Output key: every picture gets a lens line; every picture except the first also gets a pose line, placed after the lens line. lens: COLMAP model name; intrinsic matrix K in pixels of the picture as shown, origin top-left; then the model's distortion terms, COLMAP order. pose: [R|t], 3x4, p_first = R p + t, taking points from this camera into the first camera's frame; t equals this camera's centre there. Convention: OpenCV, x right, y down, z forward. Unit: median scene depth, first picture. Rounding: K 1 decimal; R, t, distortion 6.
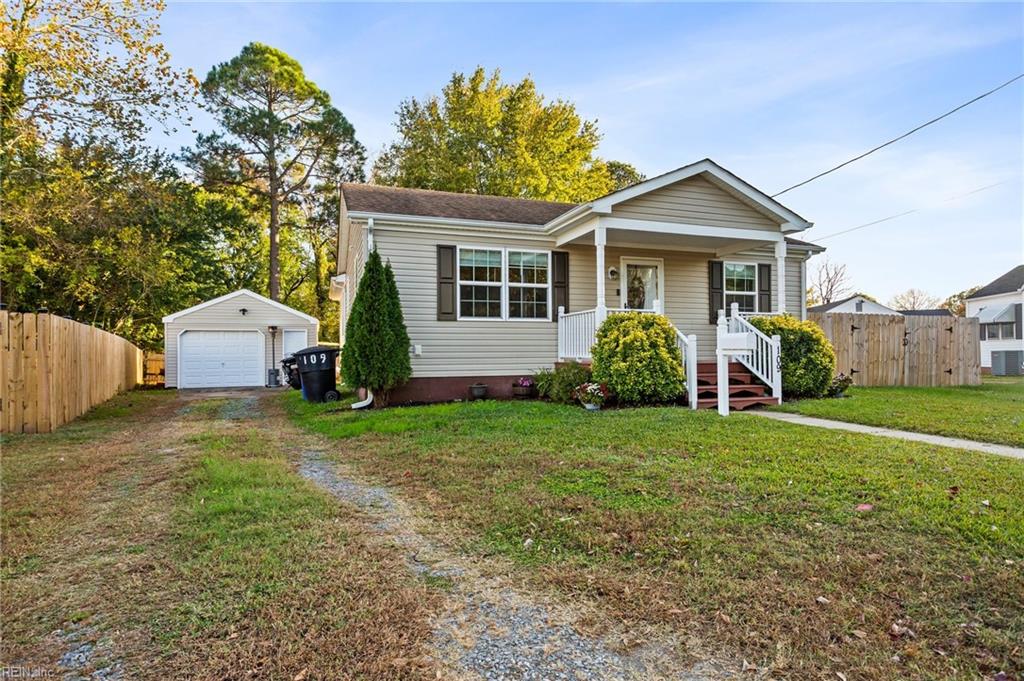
lens RADIAL K [[557.3, 0, 513.9], [0, 557.3, 359.9], [0, 0, 1]] dist [0.001170, -0.000264]
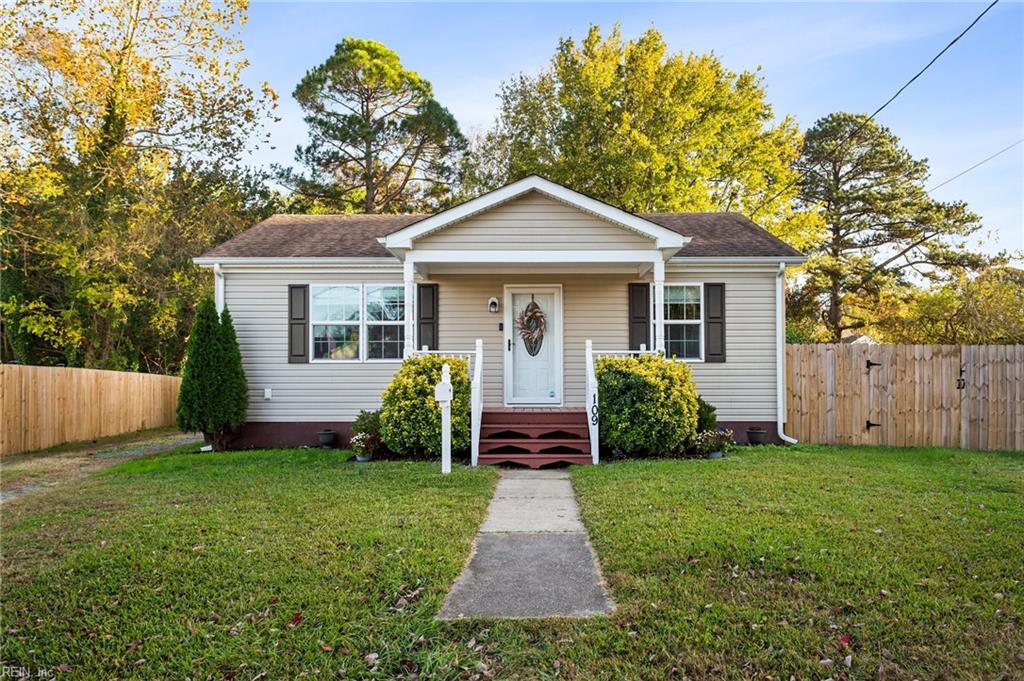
lens RADIAL K [[746.6, 0, 512.3], [0, 746.6, 378.2], [0, 0, 1]] dist [0.007290, -0.000307]
pose [[0.940925, 0.000774, -0.338615, 0.490629], [-0.007114, 0.999822, -0.017484, -0.018471], [0.338541, 0.018860, 0.940763, -0.060961]]
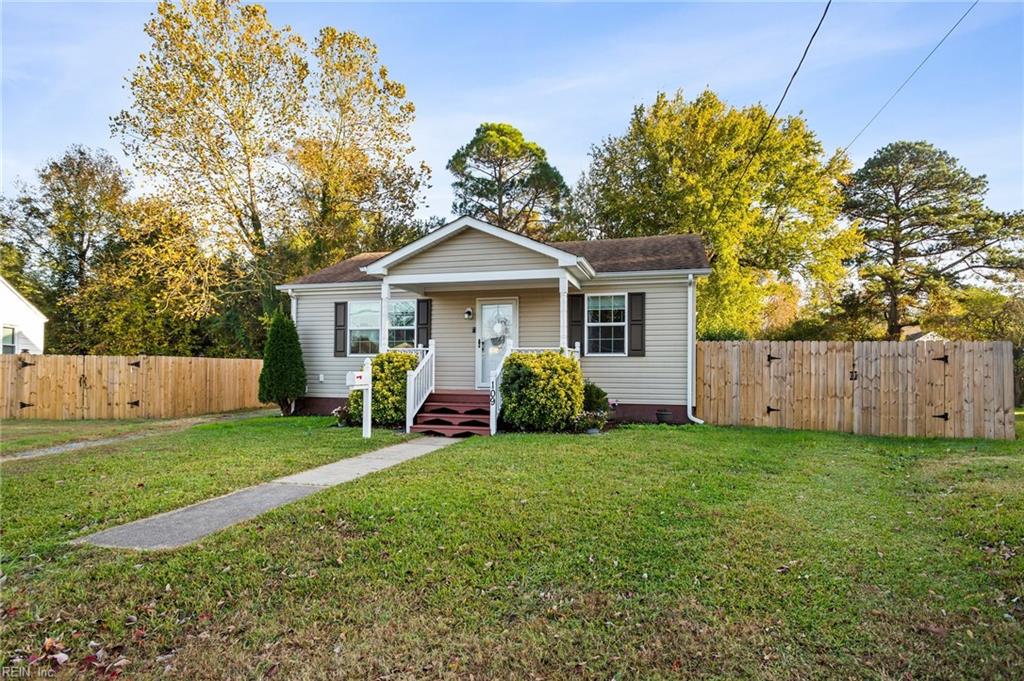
lens RADIAL K [[547.6, 0, 512.3], [0, 547.6, 367.0], [0, 0, 1]] dist [0.001194, 0.000576]
pose [[0.824845, 0.006473, -0.565322, 0.738169], [-0.016380, 0.999788, -0.012451, -0.026199], [0.565121, 0.019530, 0.824777, 0.094265]]
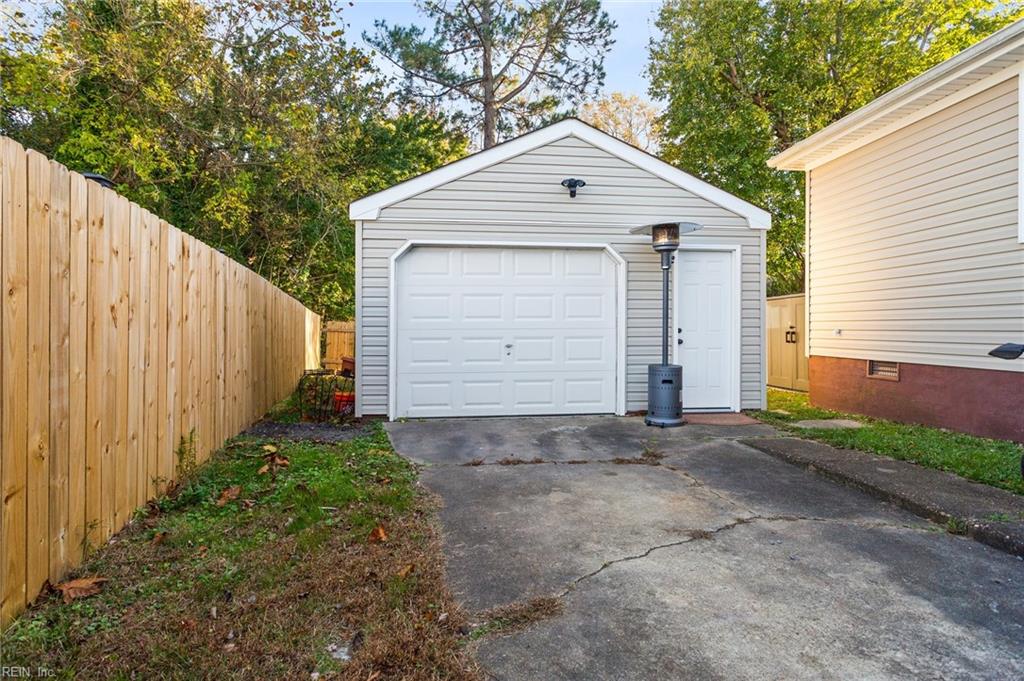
lens RADIAL K [[485.5, 0, 512.0], [0, 485.5, 340.5], [0, 0, 1]] dist [-0.000424, -0.000098]
pose [[0.971286, 0.010337, -0.237691, -0.711853], [-0.006880, 0.999858, 0.015371, -0.001248], [0.237817, -0.013294, 0.971219, 1.129086]]
